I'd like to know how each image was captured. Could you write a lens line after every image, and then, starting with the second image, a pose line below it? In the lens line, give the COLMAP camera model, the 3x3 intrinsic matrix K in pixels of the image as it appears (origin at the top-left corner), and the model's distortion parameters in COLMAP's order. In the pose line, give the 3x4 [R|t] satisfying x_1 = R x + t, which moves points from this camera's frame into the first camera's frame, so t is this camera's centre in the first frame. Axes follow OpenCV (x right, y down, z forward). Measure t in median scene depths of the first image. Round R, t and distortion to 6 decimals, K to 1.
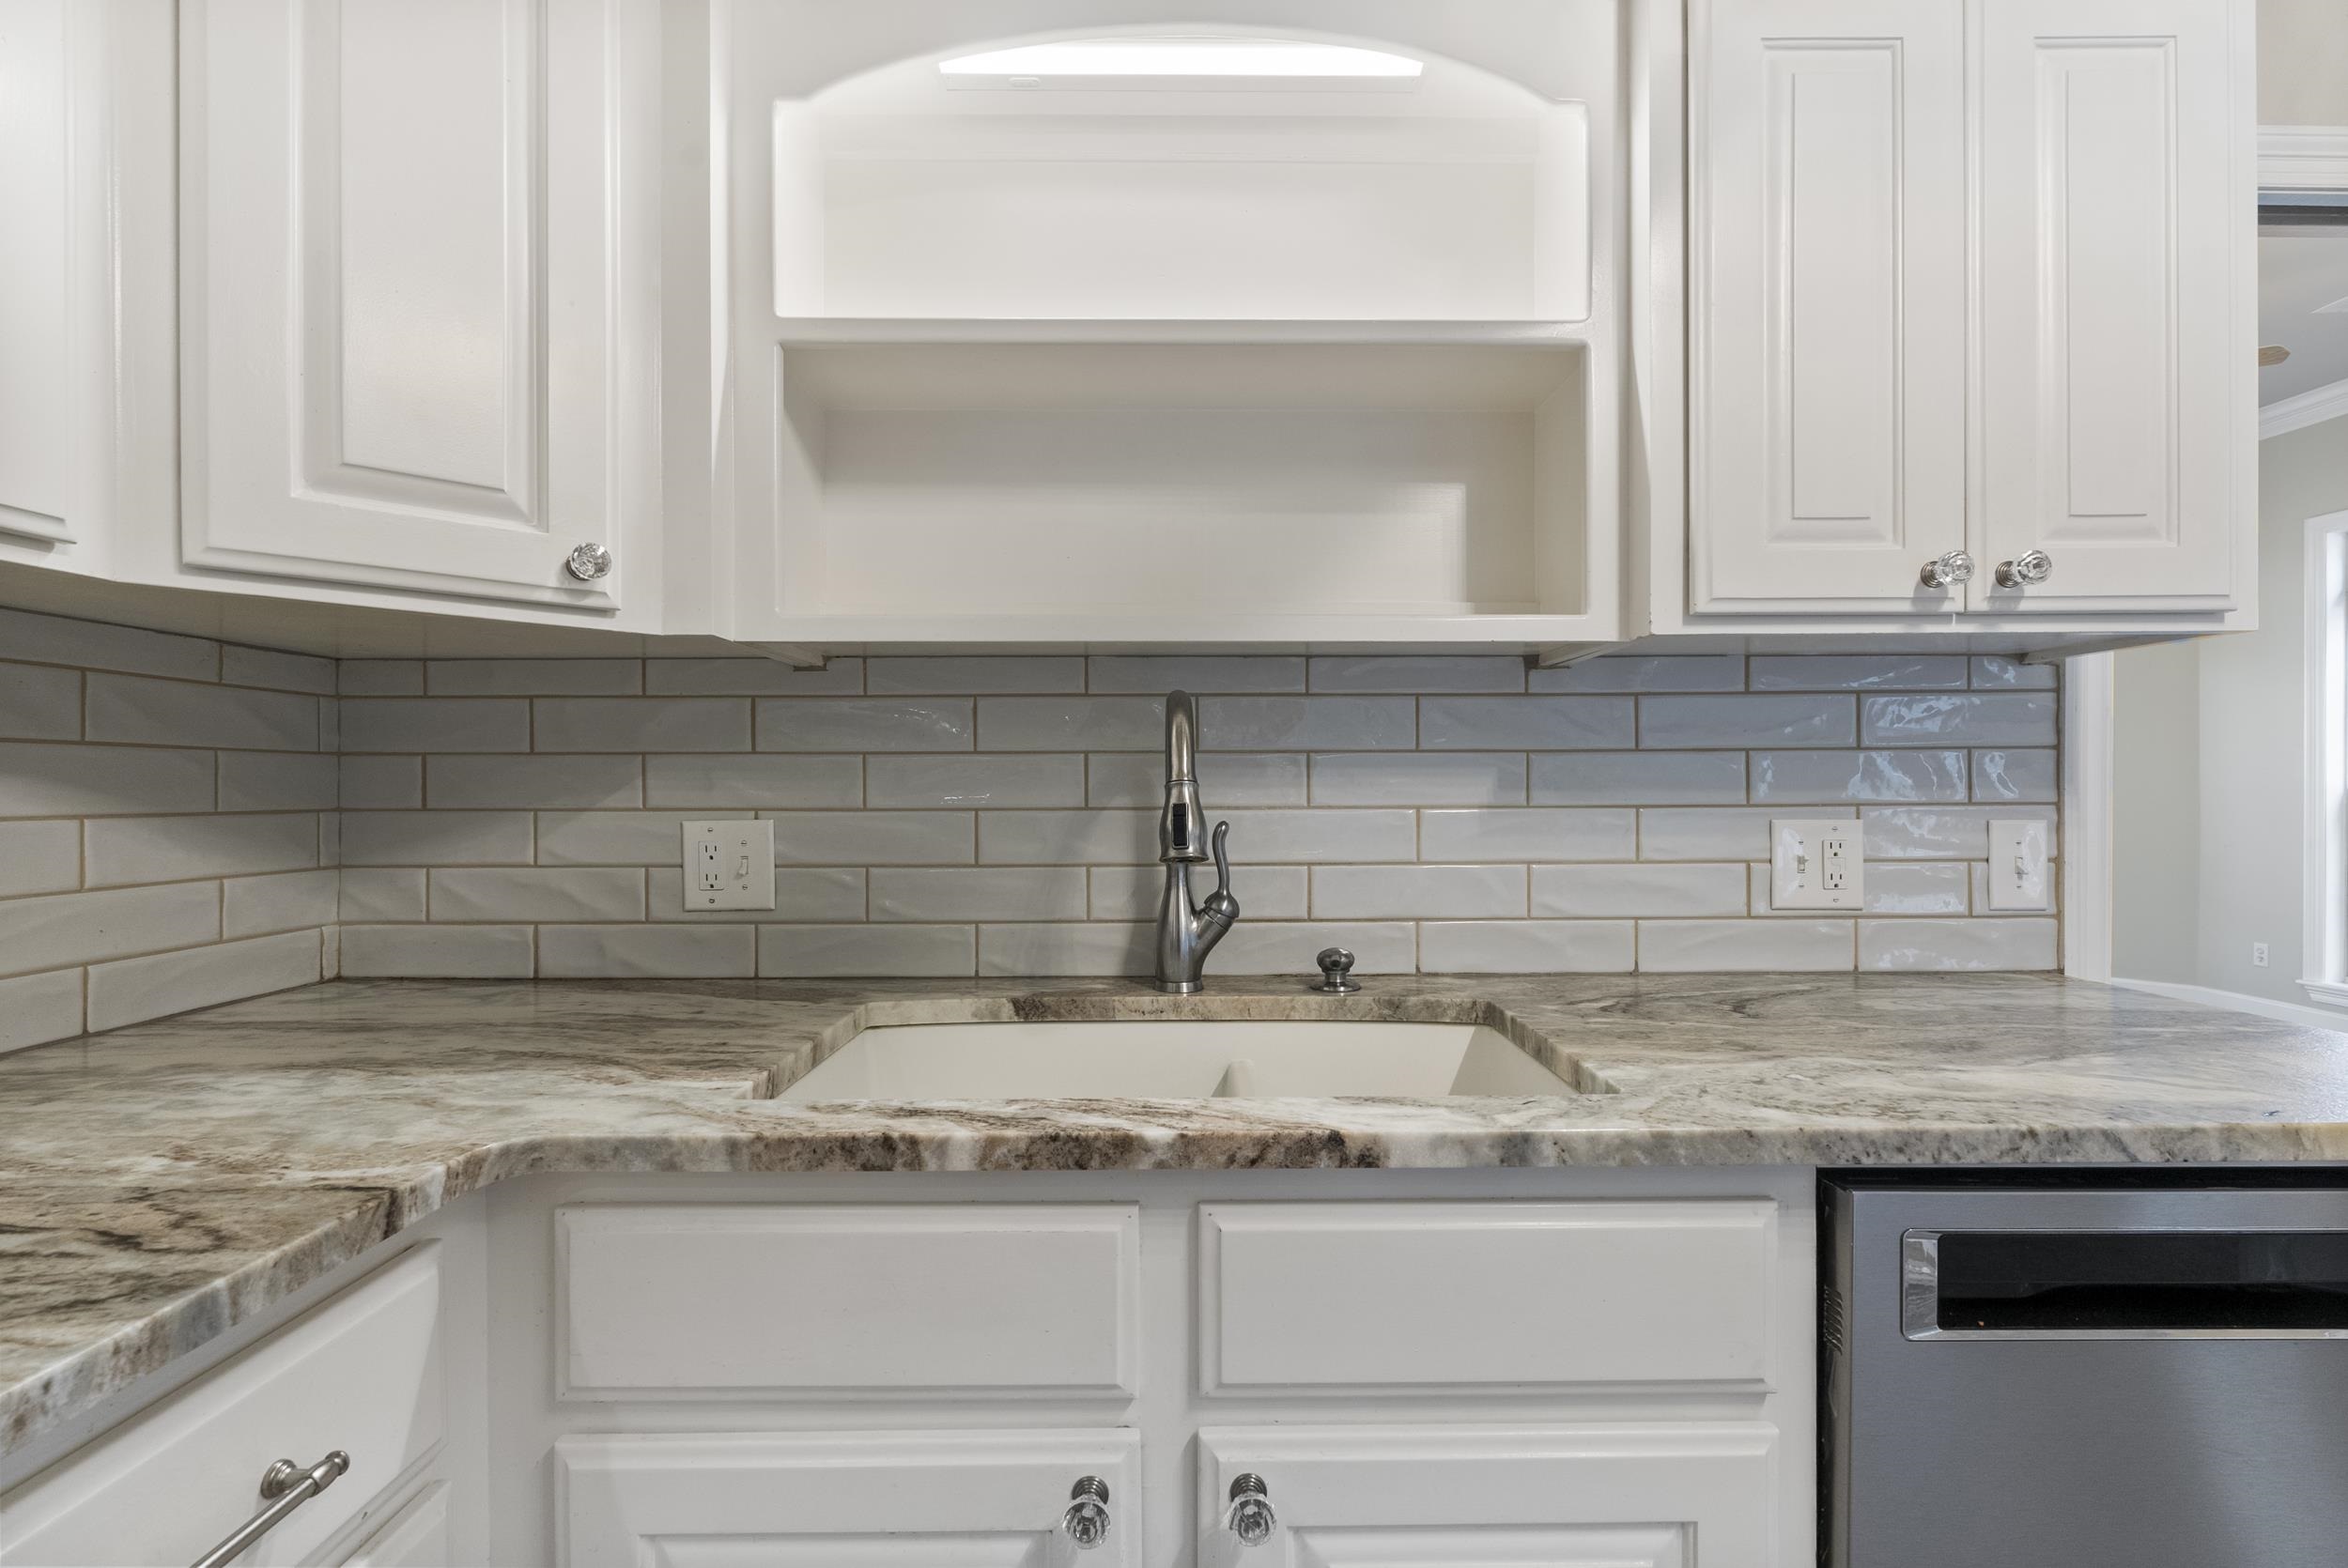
lens RADIAL K [[1040.8, 0, 1166.8], [0, 1040.8, 783.4], [0, 0, 1]] dist [-0.003329, 0.000120]
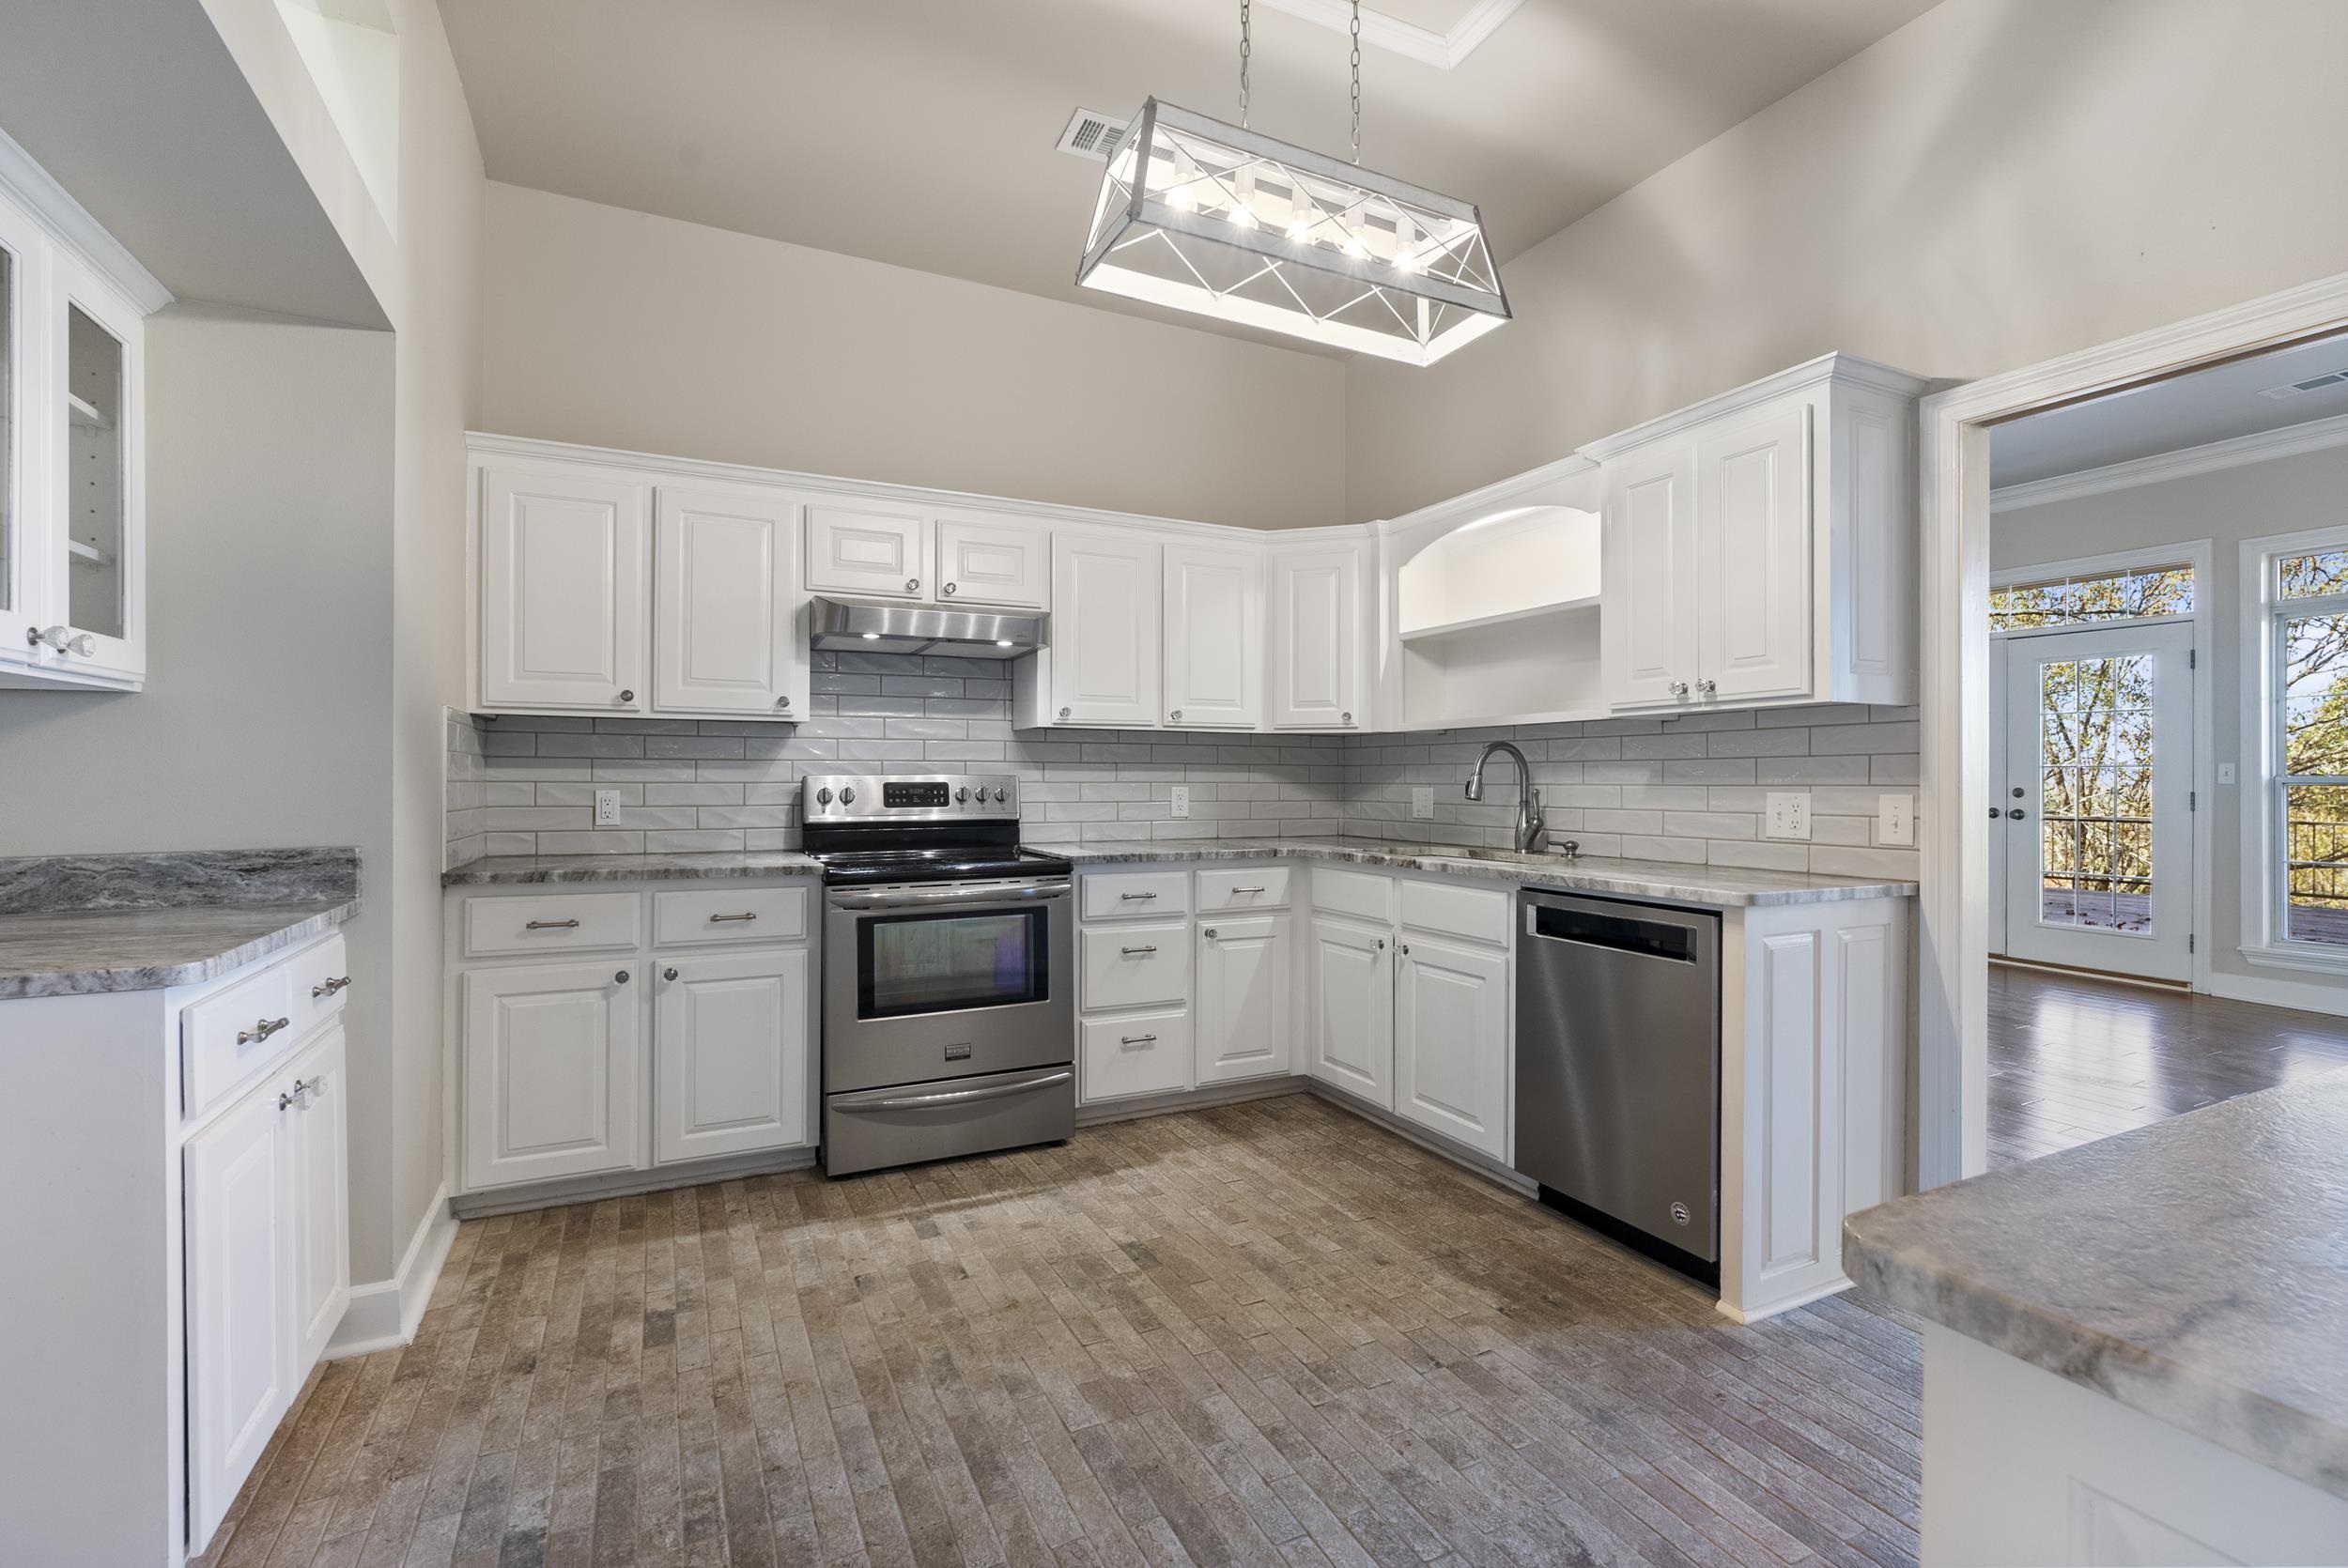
lens RADIAL K [[1040.8, 0, 1166.8], [0, 1040.8, 783.4], [0, 0, 1]] dist [-0.003329, 0.000120]
pose [[0.431895, 0.007451, -0.901893, 2.048335], [-0.004709, 0.999971, 0.006006, 0.010964], [0.901911, 0.001653, 0.431918, -0.974836]]
